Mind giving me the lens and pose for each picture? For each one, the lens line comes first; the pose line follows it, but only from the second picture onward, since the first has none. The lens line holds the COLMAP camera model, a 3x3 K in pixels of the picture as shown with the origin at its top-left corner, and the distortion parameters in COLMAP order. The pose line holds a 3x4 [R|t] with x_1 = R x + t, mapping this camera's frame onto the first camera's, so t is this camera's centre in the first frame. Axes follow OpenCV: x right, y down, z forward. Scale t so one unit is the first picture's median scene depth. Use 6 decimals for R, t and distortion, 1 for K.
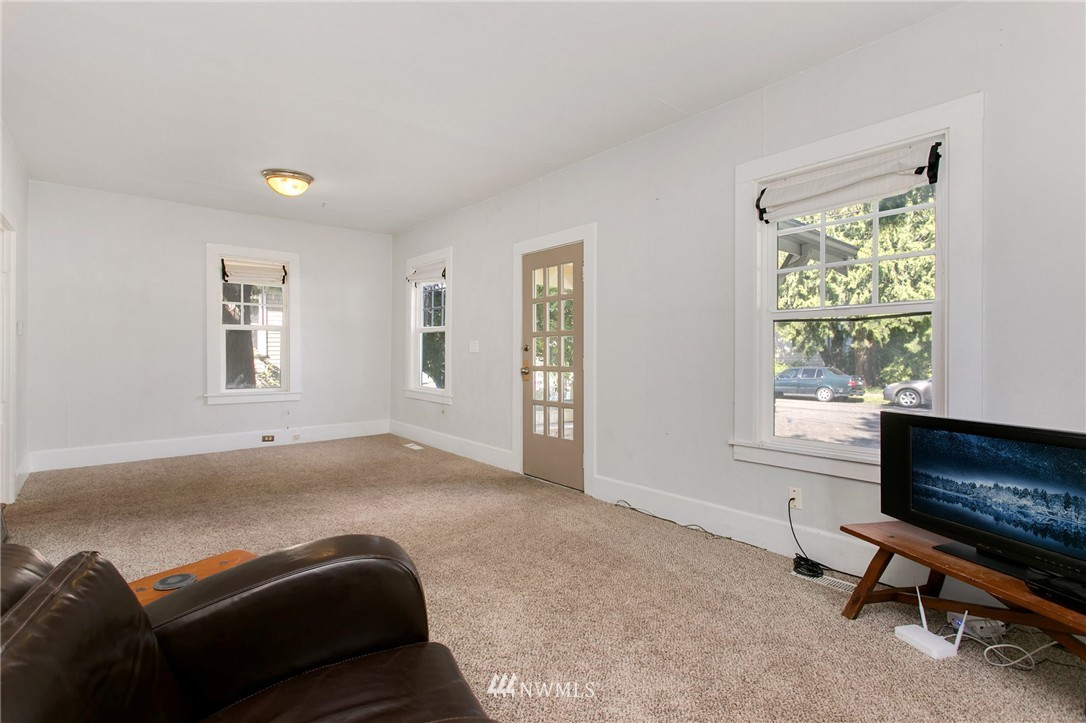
lens RADIAL K [[504.5, 0, 542.7], [0, 504.5, 355.9], [0, 0, 1]] dist [-0.002597, -0.000677]
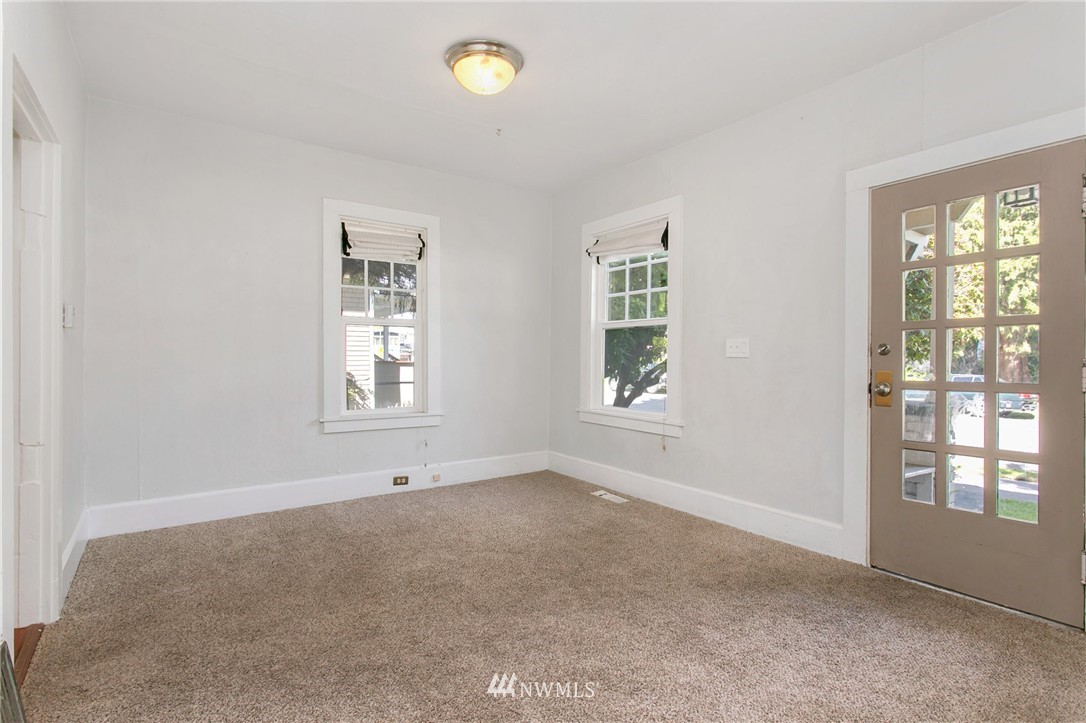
lens RADIAL K [[532.6, 0, 543.0], [0, 532.6, 361.5], [0, 0, 1]] dist [-0.011432, 0.001234]
pose [[0.995441, 0.000461, -0.095381, -0.283031], [-0.000459, 1.000000, 0.000039, -0.001302], [0.095381, 0.000005, 0.995441, 0.289353]]
